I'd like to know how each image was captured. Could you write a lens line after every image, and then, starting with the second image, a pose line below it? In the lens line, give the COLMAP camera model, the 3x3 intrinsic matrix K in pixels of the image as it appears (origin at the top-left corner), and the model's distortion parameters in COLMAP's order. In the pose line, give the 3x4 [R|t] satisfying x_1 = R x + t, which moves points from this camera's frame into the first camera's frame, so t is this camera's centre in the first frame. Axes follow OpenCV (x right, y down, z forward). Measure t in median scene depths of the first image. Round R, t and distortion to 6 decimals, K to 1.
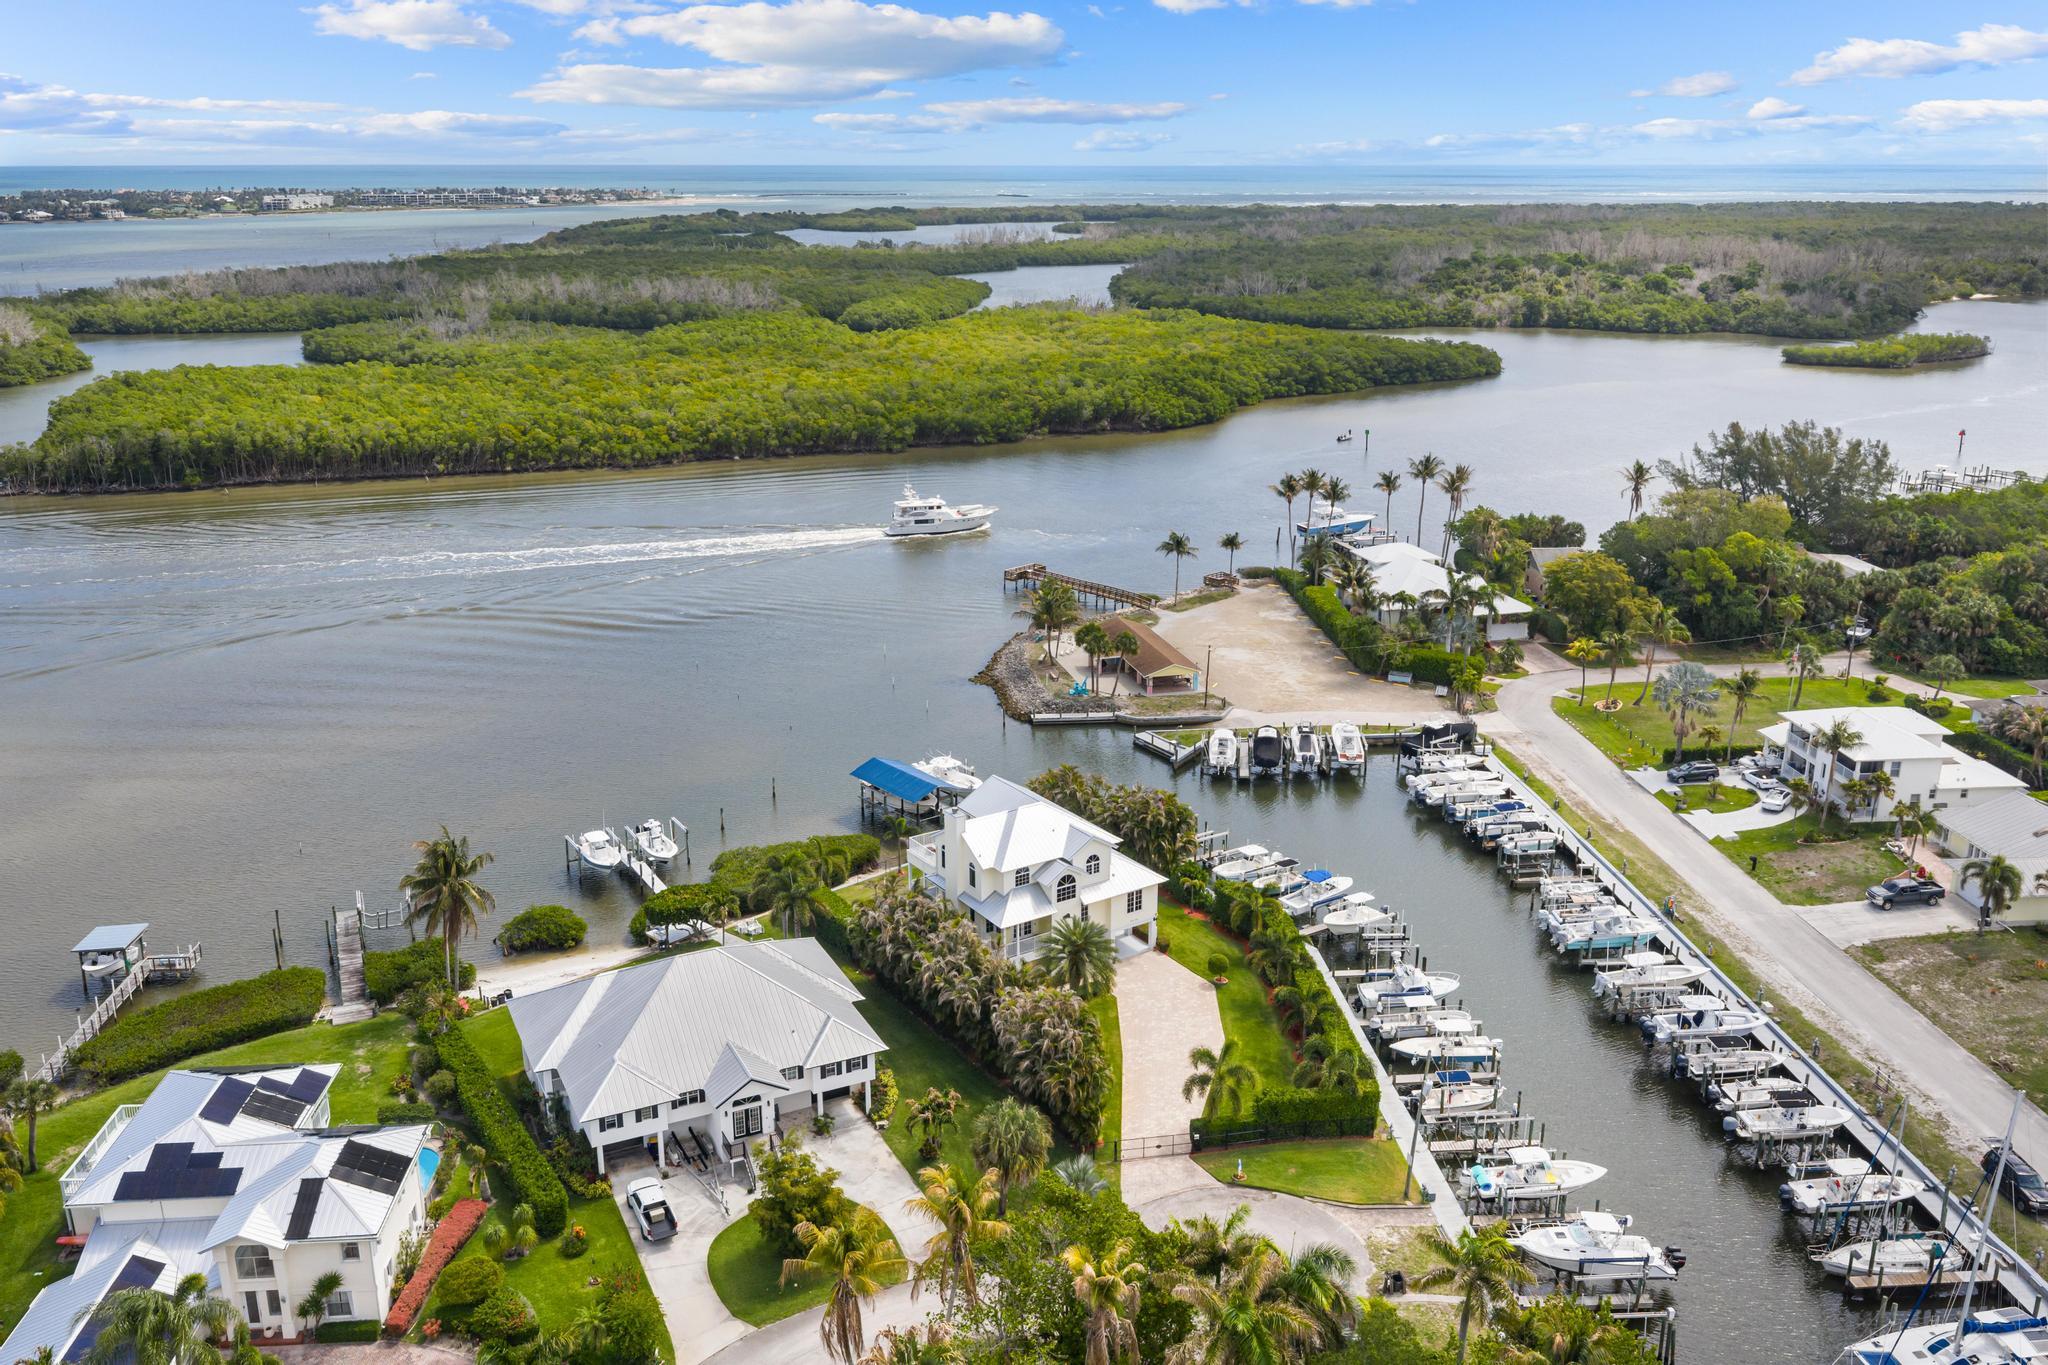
lens RADIAL K [[1687.9, 0, 1024.0], [0, 1687.9, 682.5], [0, 0, 1]] dist [0.022288, -0.042572]
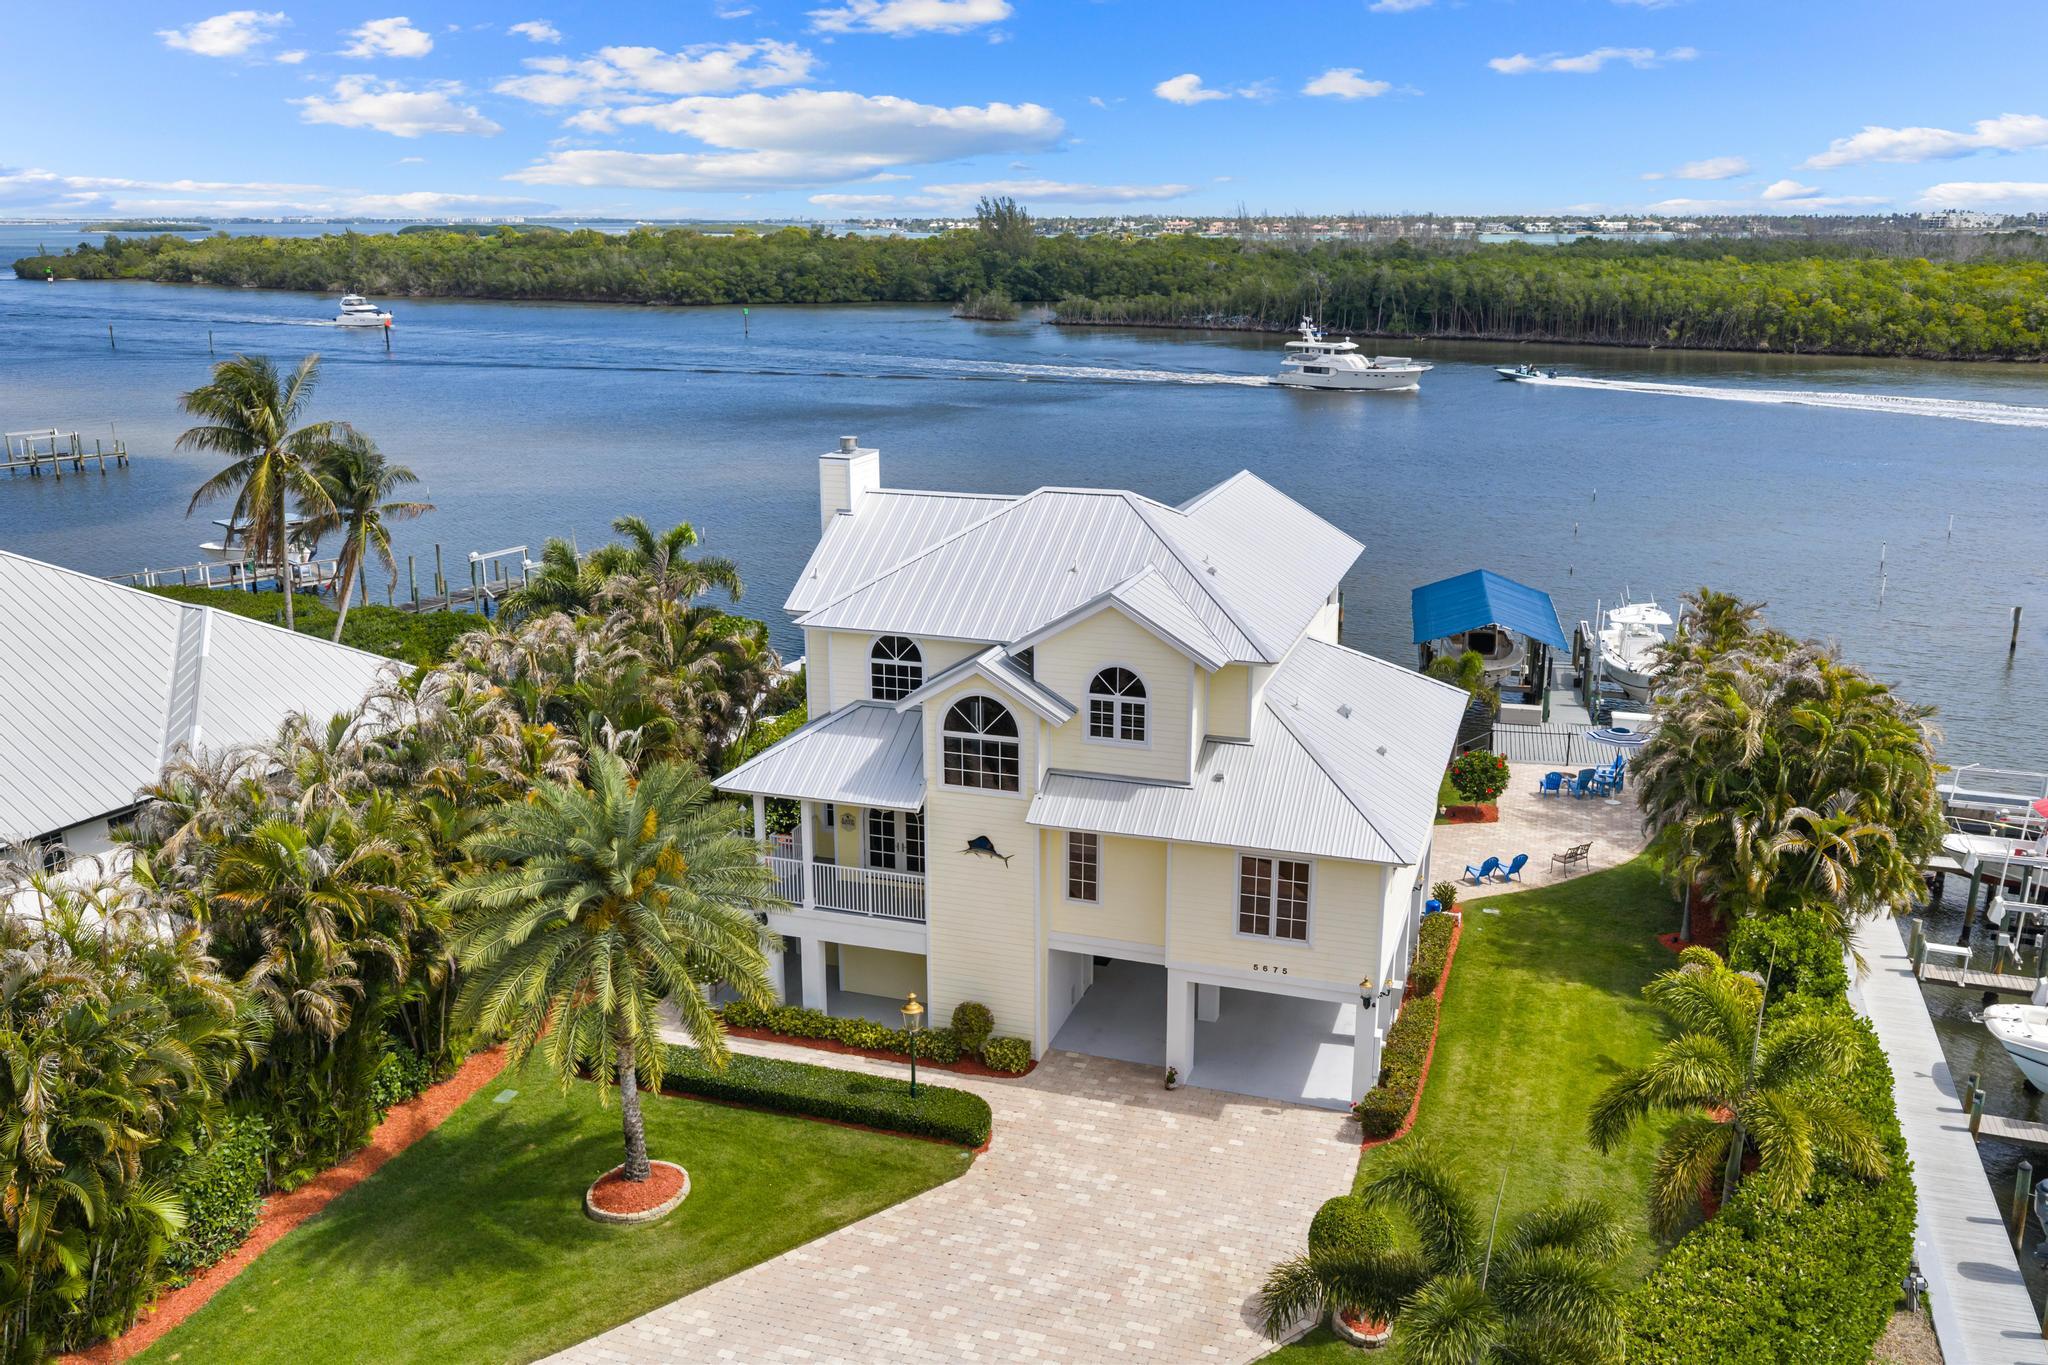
lens RADIAL K [[1690.7, 0, 1024.0], [0, 1690.7, 682.5], [0, 0, 1]] dist [0.008262, -0.011449]
pose [[0.611702, 0.208320, -0.763167, 0.184855], [-0.231366, 0.969635, 0.079233, 0.065269], [0.756499, 0.128104, 0.641326, 0.613965]]
